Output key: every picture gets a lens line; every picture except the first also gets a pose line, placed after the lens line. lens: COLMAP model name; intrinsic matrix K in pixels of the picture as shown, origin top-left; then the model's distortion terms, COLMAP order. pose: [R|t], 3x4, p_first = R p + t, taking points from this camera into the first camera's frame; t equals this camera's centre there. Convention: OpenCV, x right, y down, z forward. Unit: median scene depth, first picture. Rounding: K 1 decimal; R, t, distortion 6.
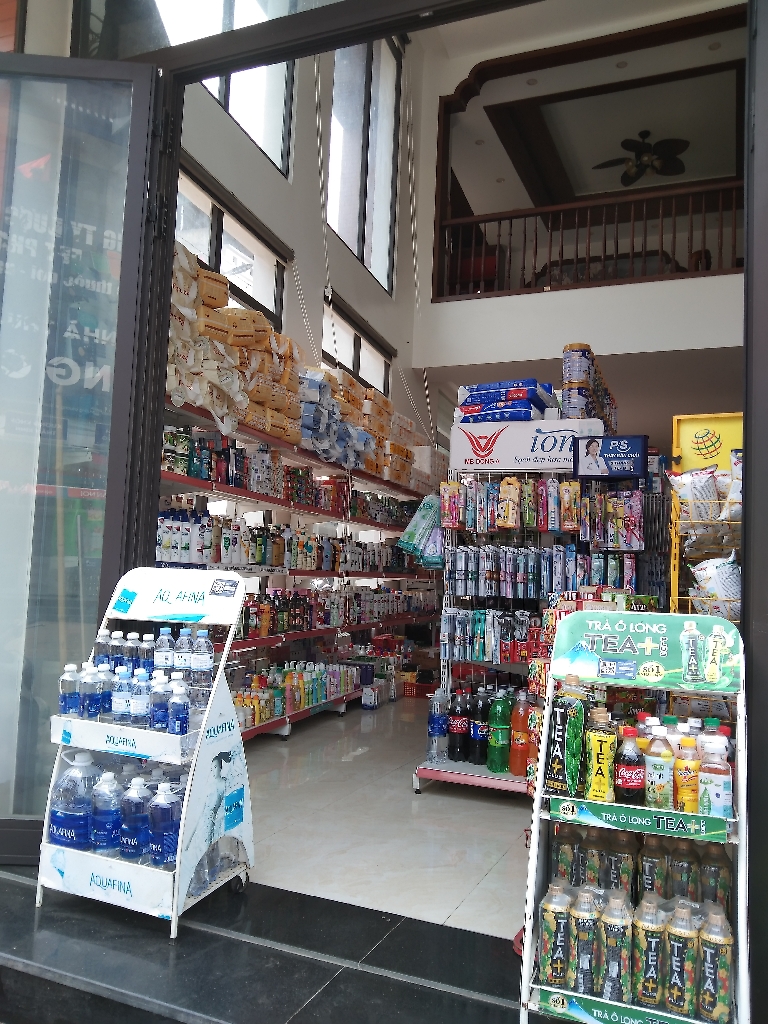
lens RADIAL K [[833.6, 0, 384.0], [0, 833.6, 512.0], [0, 0, 1]] dist [-0.002277, -0.002233]
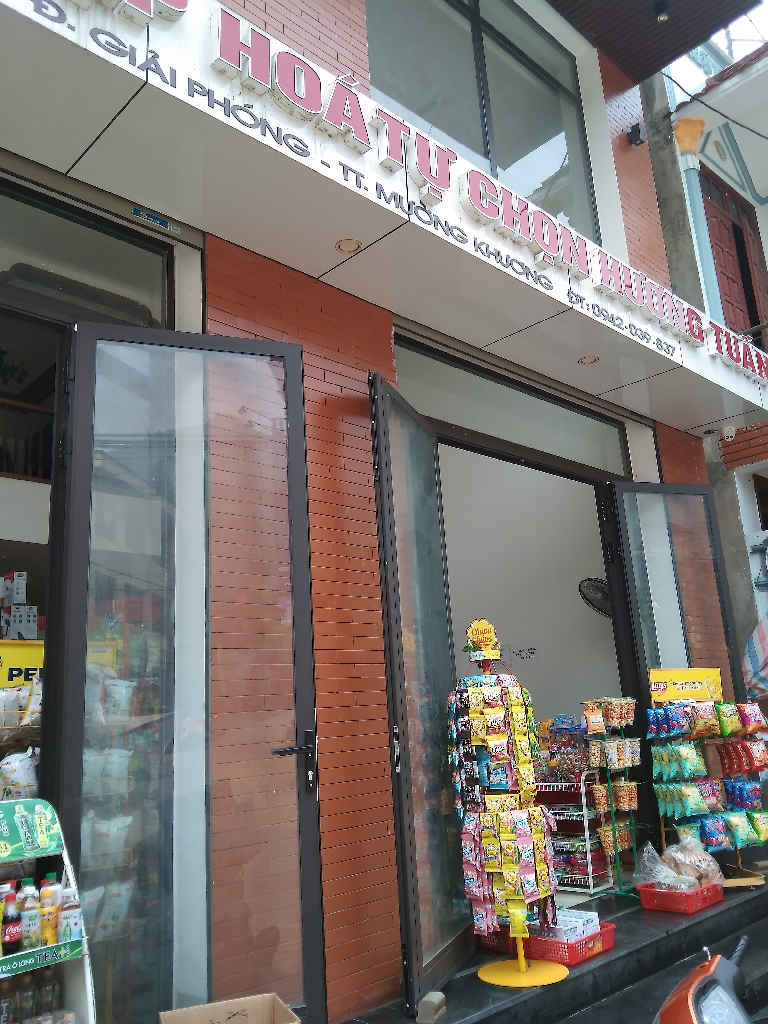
lens RADIAL K [[833.6, 0, 384.0], [0, 833.6, 512.0], [0, 0, 1]] dist [-0.002277, -0.002233]
pose [[0.379329, 0.169224, 0.909655, -0.750547], [0.012307, 0.982123, -0.187837, -0.078104], [-0.925180, 0.082447, 0.370465, -0.087385]]
